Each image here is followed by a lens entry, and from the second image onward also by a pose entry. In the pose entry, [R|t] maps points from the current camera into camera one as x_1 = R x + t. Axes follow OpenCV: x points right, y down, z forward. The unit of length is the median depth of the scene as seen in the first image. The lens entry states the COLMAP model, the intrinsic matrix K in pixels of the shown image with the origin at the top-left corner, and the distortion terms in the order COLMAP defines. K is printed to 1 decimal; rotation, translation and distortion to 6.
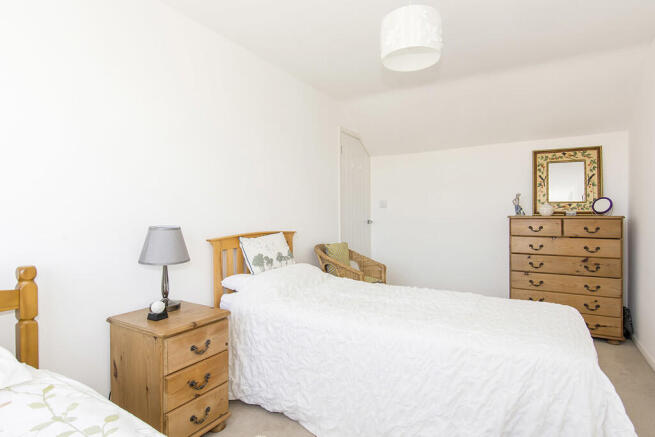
lens RADIAL K [[340.3, 0, 327.5], [0, 340.3, 218.5], [0, 0, 1]] dist [-0.001408, -0.000787]
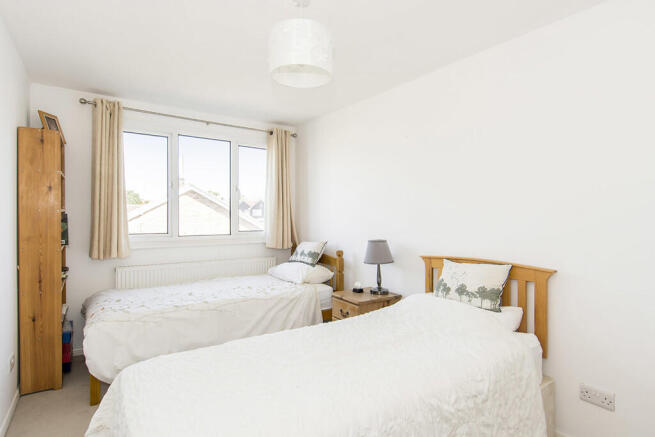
lens RADIAL K [[340.3, 0, 327.5], [0, 340.3, 218.5], [0, 0, 1]] dist [-0.001408, -0.000787]
pose [[-0.423029, 0.005939, -0.906097, 0.798287], [-0.024368, 0.999542, 0.017928, -0.072951], [0.905788, 0.029664, -0.422691, 1.107729]]
